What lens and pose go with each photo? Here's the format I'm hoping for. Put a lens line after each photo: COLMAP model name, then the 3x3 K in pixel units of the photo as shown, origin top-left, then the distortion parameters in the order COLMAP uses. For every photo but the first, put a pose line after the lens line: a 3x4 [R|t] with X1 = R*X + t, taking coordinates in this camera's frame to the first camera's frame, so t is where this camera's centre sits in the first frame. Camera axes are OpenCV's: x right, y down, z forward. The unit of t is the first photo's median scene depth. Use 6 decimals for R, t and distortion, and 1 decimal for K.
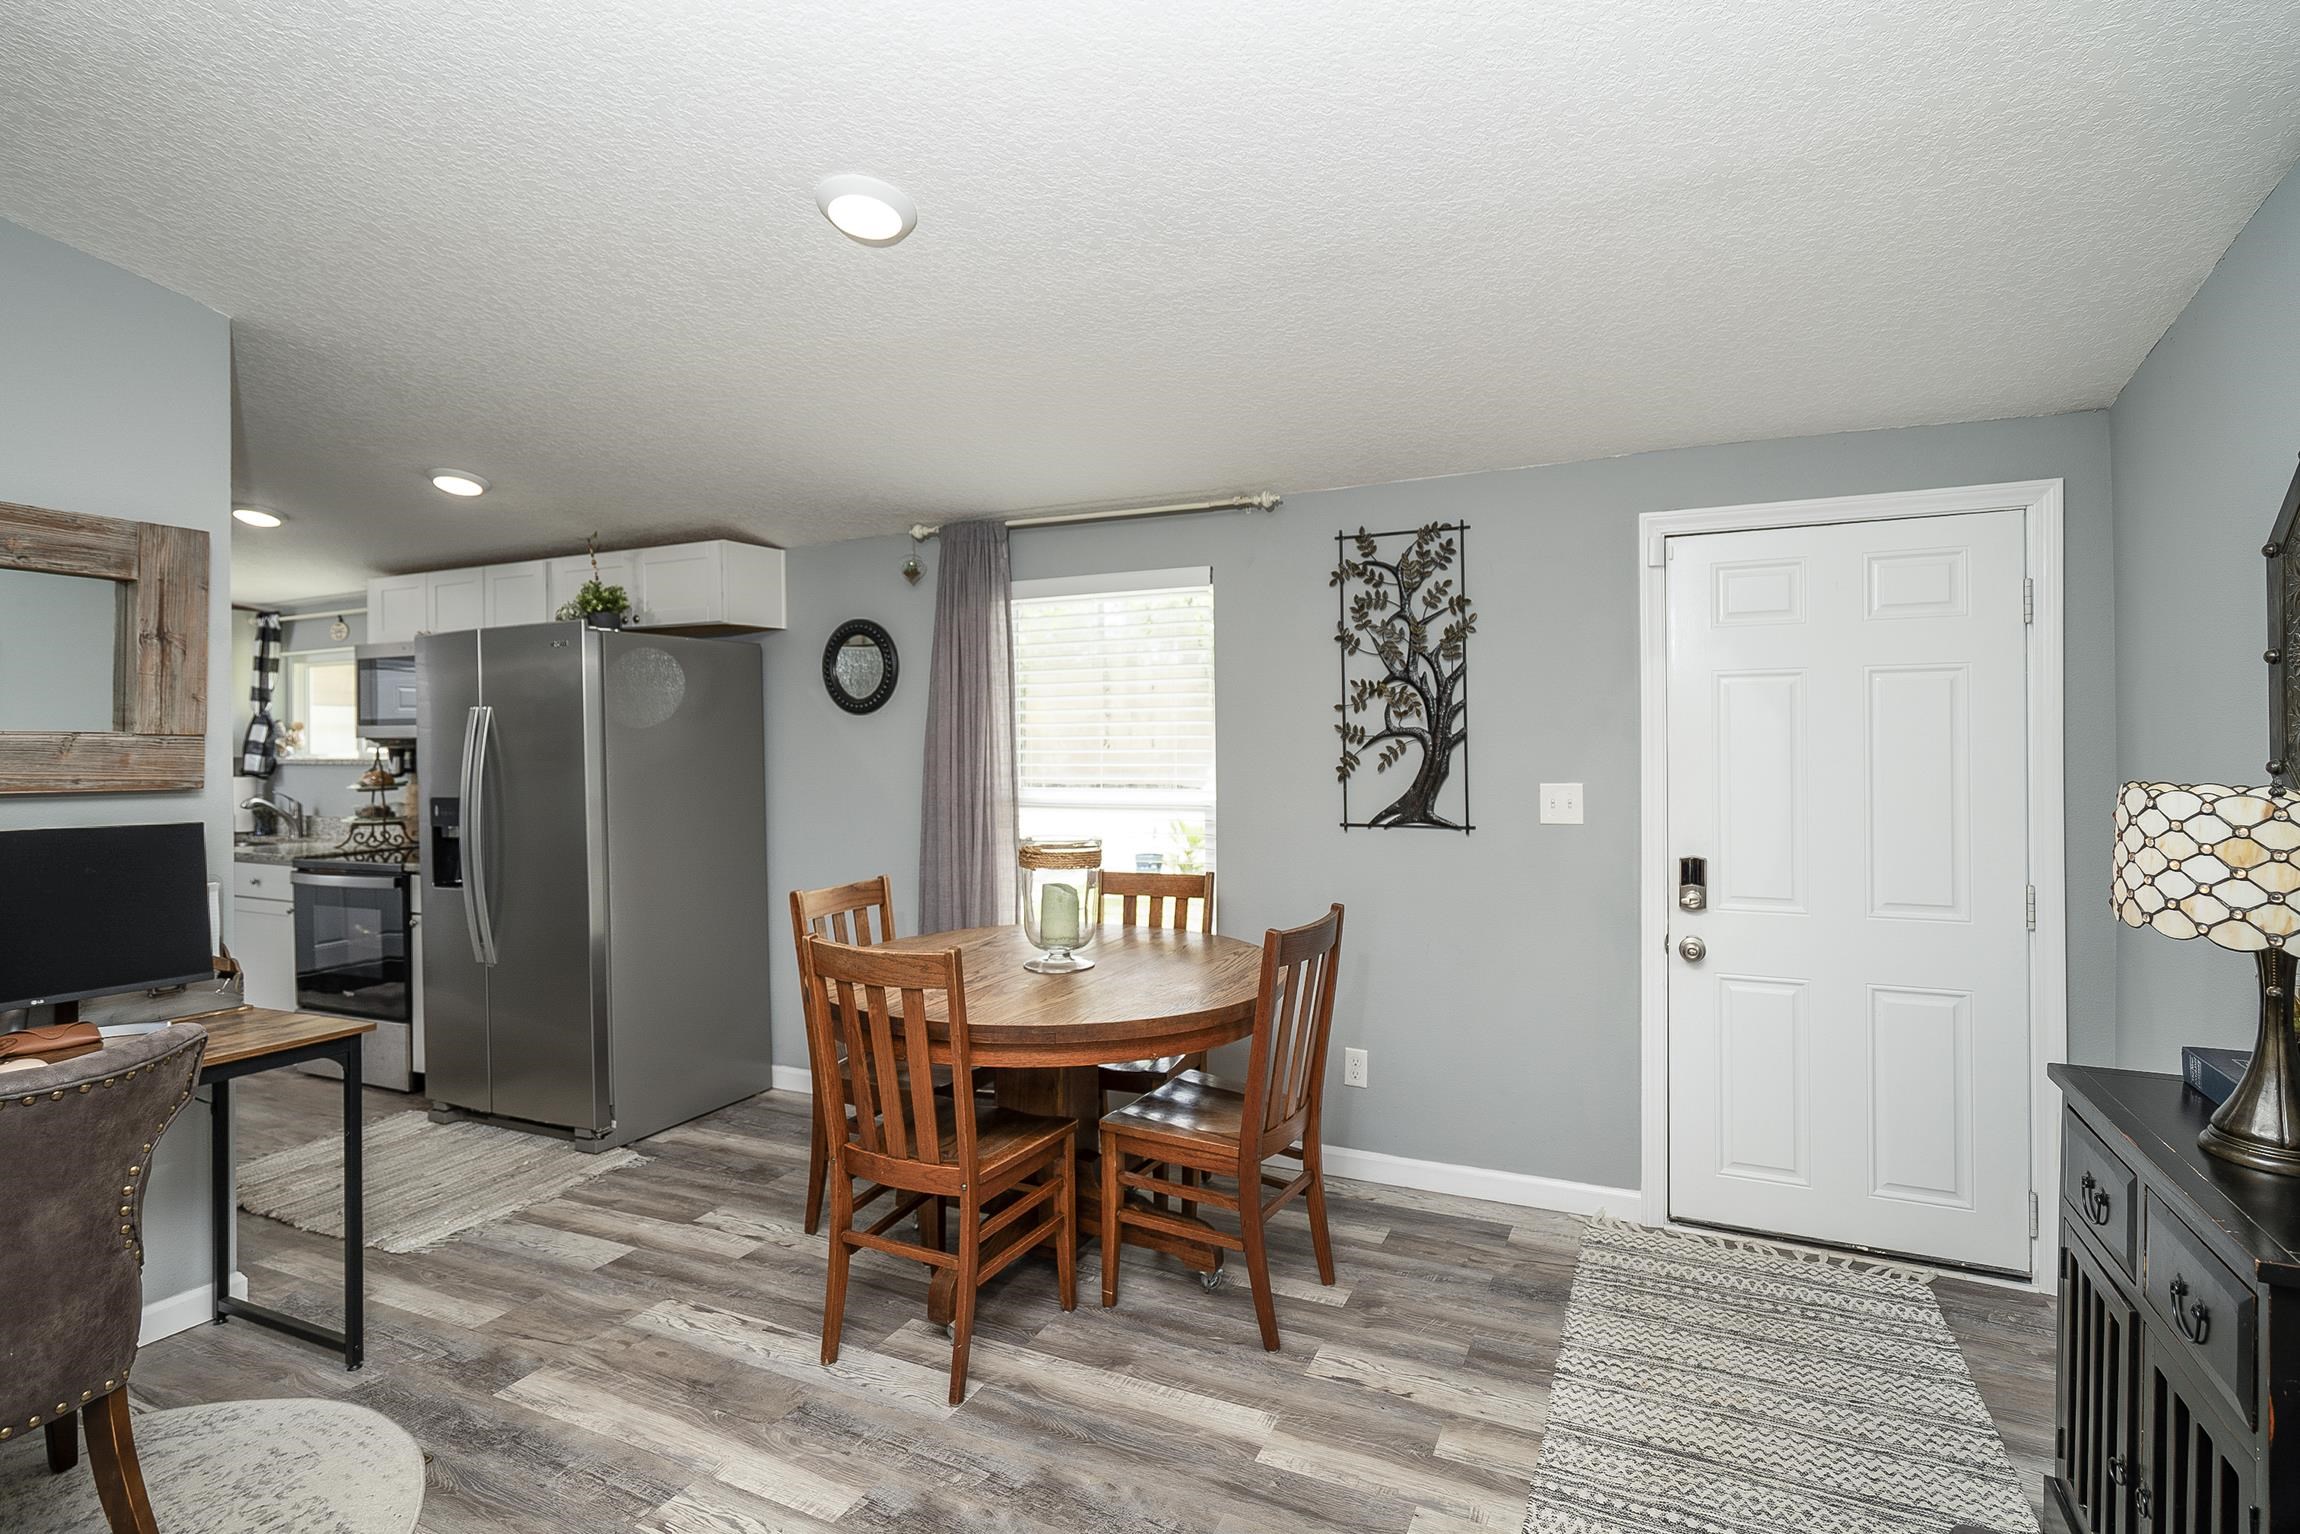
lens RADIAL K [[1097.9, 0, 1159.8], [0, 1097.9, 742.2], [0, 0, 1]] dist [-0.002561, 0.000725]
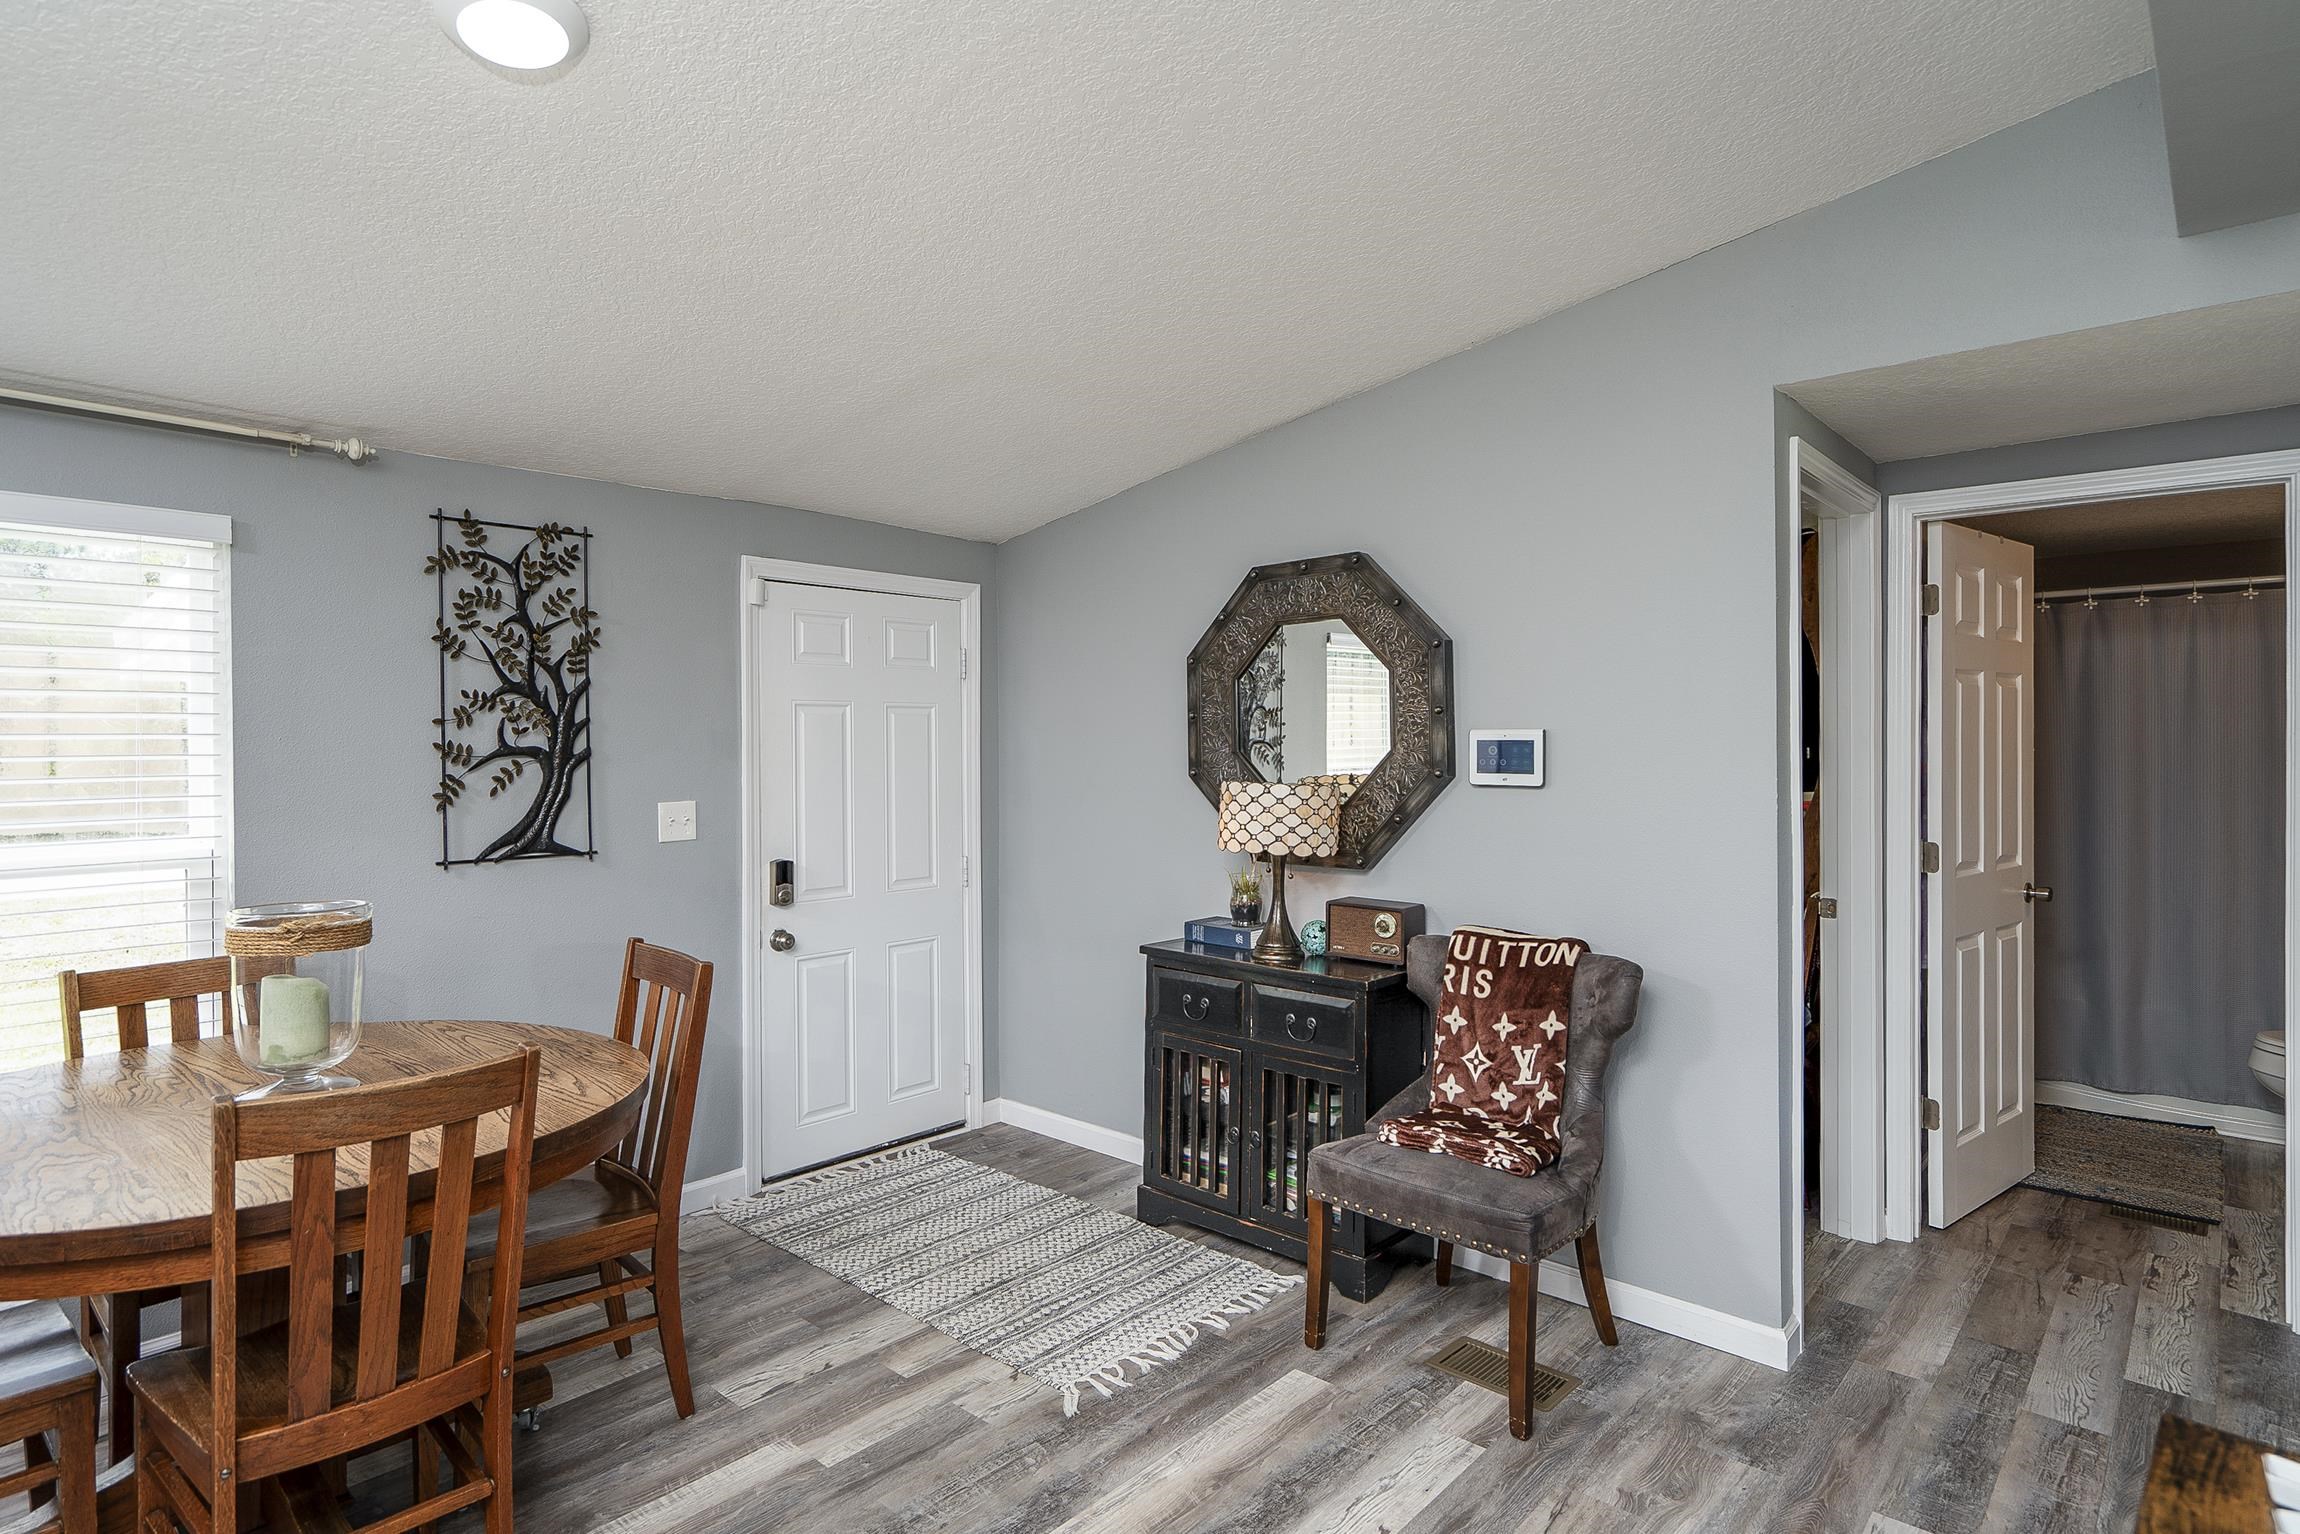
lens RADIAL K [[1193.9, 0, 1140.6], [0, 1193.9, 732.3], [0, 0, 1]] dist [0.000512, 0.000205]
pose [[0.308475, 0.013198, 0.951141, -0.548700], [0.003084, 0.999885, -0.014875, -0.008864], [-0.951228, 0.007522, 0.308398, 0.228411]]
